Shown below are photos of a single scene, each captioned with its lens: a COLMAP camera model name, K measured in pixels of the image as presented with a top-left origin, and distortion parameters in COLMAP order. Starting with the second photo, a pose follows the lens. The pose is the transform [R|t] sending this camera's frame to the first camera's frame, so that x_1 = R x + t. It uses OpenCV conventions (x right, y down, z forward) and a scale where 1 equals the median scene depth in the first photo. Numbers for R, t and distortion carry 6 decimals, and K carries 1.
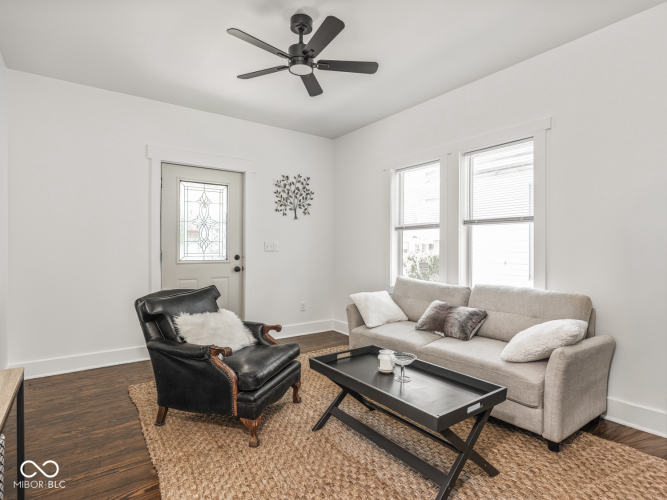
lens RADIAL K [[368.1, 0, 331.0], [0, 368.1, 244.7], [0, 0, 1]] dist [0.001568, -0.000183]
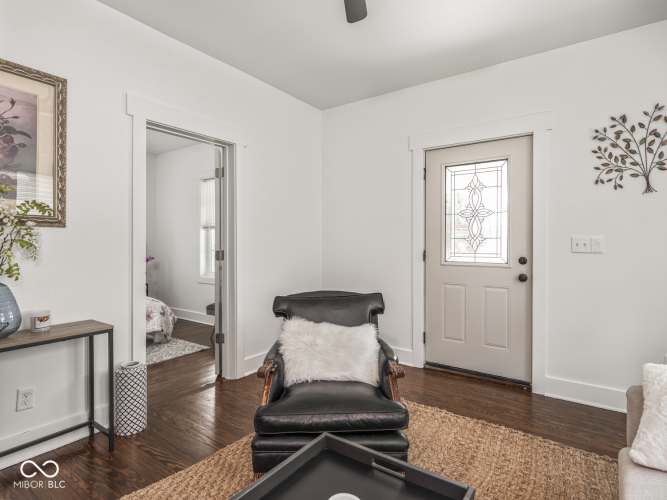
lens RADIAL K [[368.1, 0, 331.0], [0, 368.1, 244.7], [0, 0, 1]] dist [0.001568, -0.000183]
pose [[0.316926, 0.003143, -0.948445, 0.279890], [0.008867, 0.999941, 0.006276, -0.002659], [0.948409, -0.010399, 0.316879, 0.440635]]
